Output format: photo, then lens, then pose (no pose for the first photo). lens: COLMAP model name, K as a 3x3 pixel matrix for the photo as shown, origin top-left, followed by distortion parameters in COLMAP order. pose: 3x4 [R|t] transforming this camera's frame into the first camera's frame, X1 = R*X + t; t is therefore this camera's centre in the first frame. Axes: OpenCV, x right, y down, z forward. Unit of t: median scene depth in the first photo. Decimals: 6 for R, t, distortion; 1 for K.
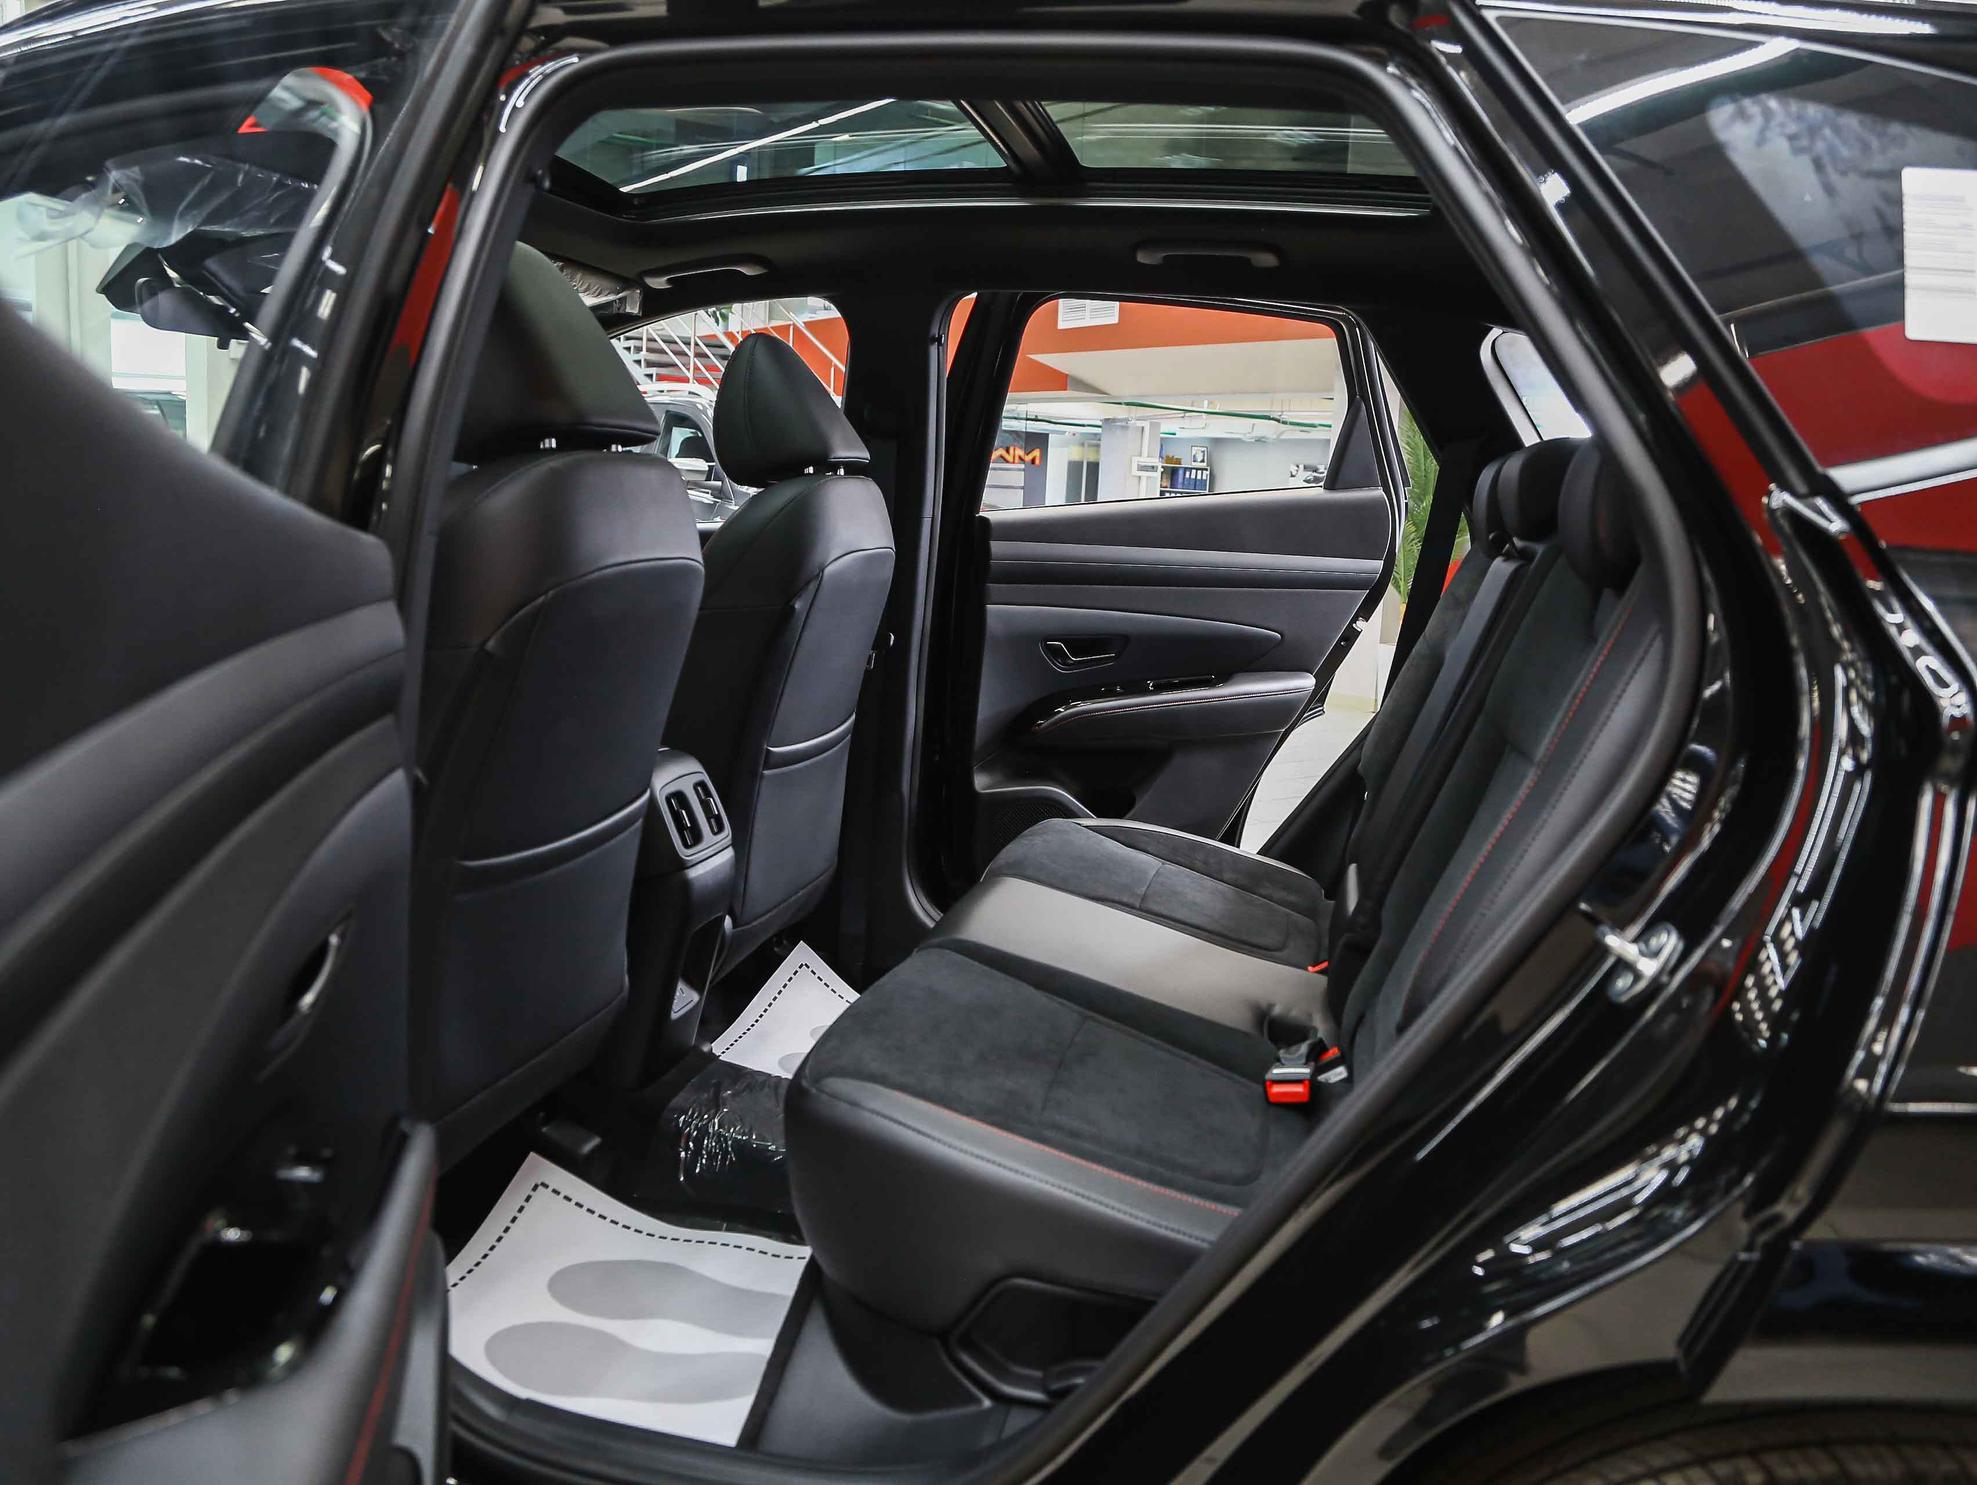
lens RADIAL K [[1538.2, 0, 988.5], [0, 1538.2, 742.5], [0, 0, 1]] dist [-0.133006, 0.080311]
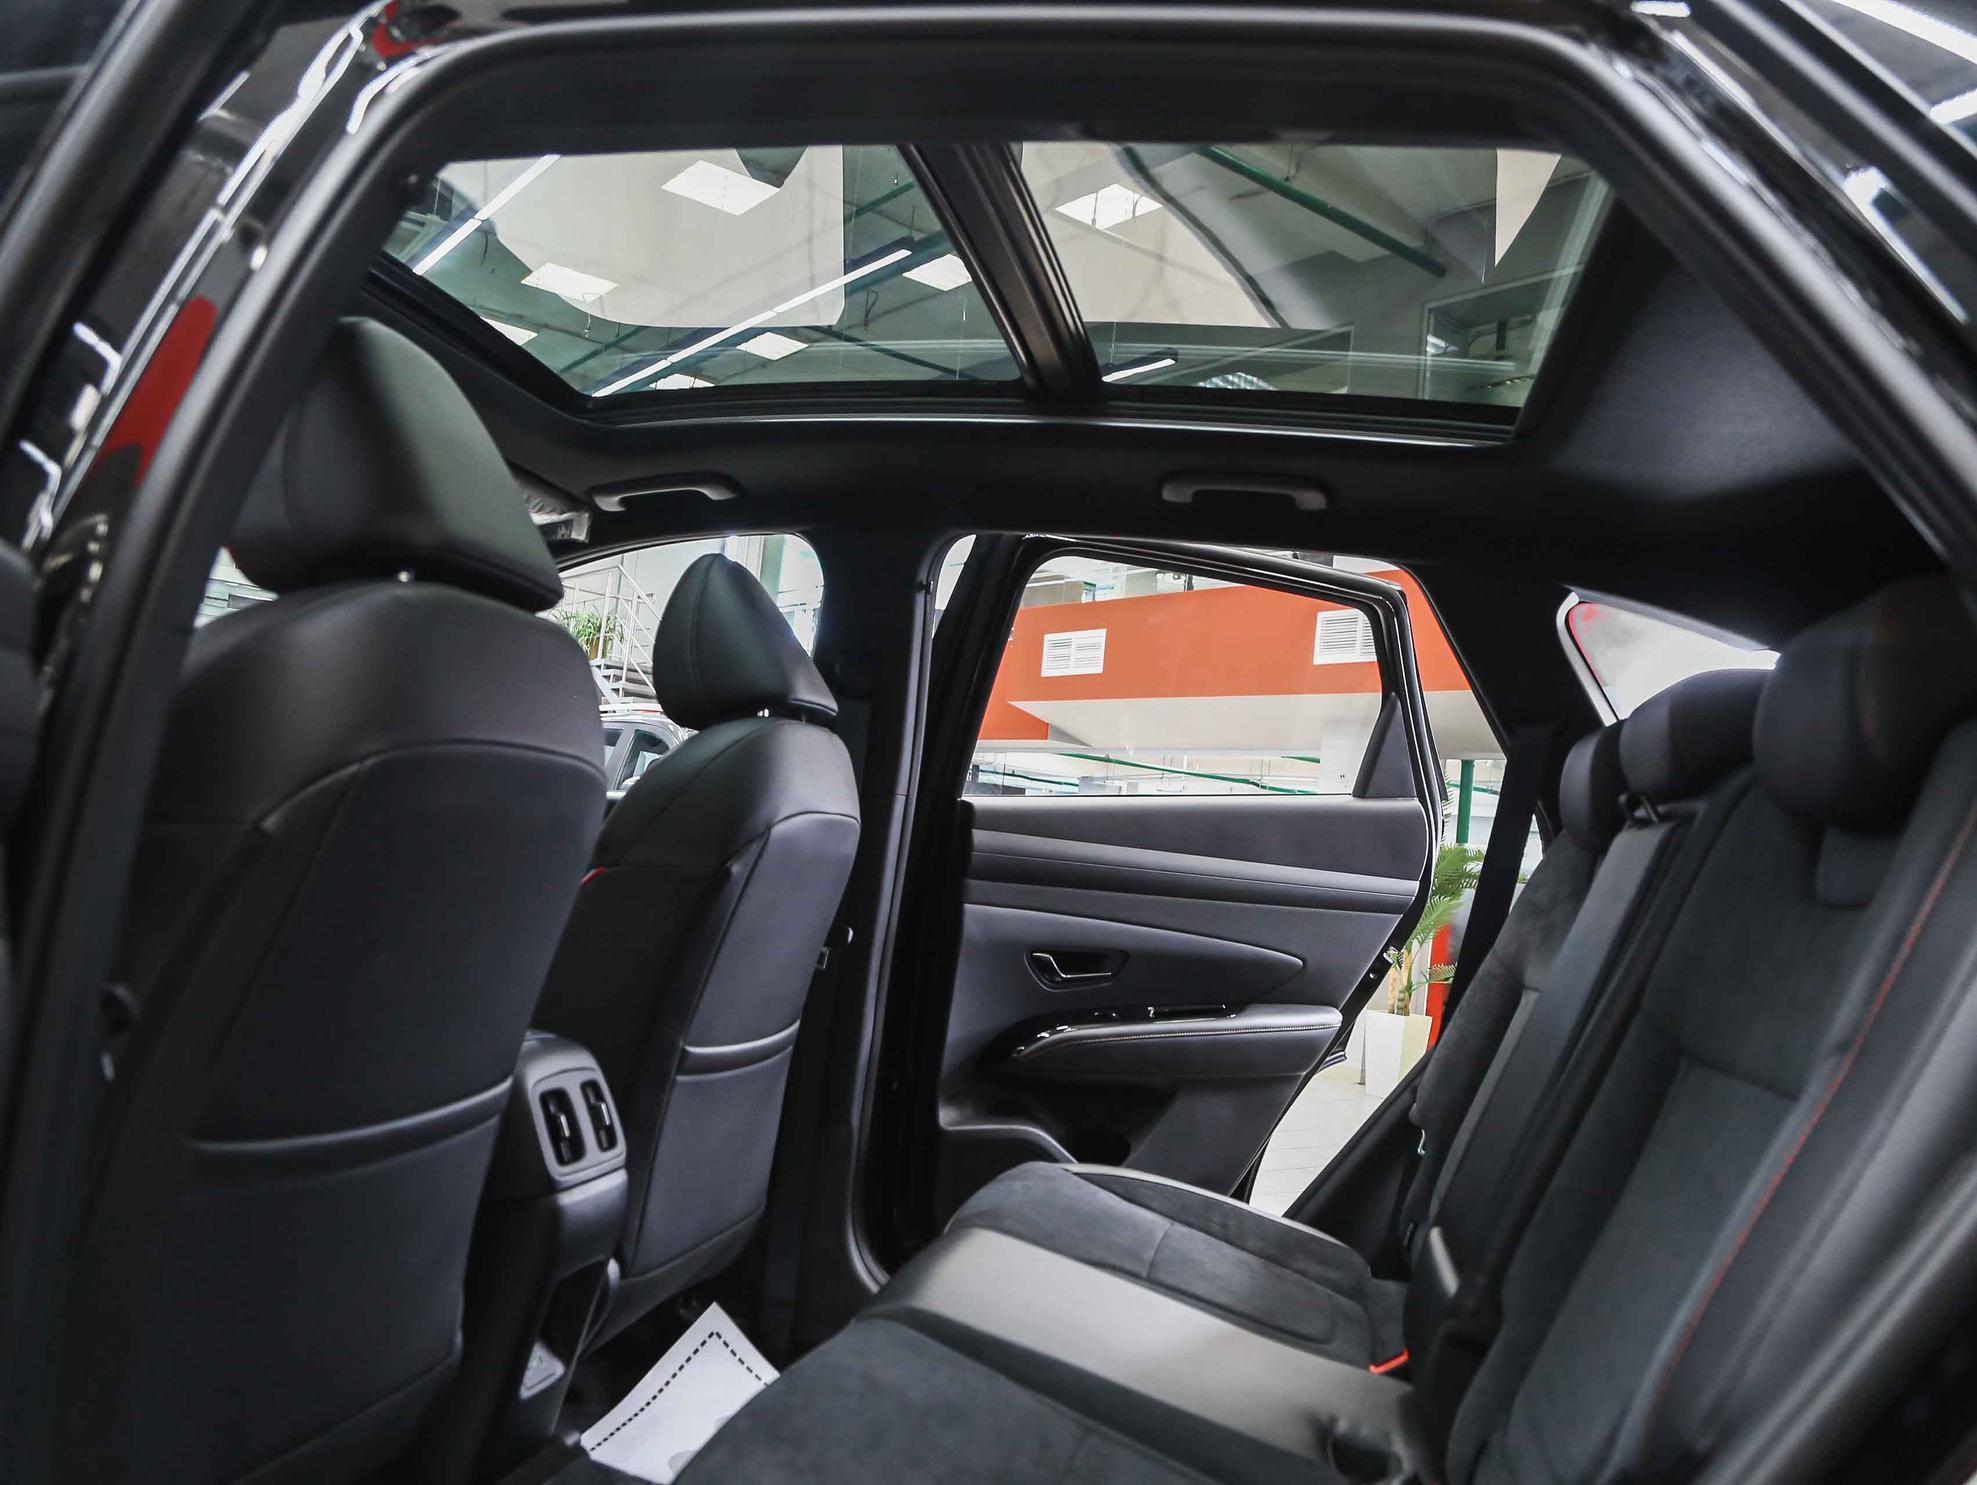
lens RADIAL K [[1538.2, 0, 988.5], [0, 1538.2, 742.5], [0, 0, 1]] dist [-0.133006, 0.080311]
pose [[0.998443, 0.053710, 0.015036, -0.006439], [-0.048691, 0.970844, -0.234715, 0.025563], [-0.027204, 0.233617, 0.971948, 0.177939]]
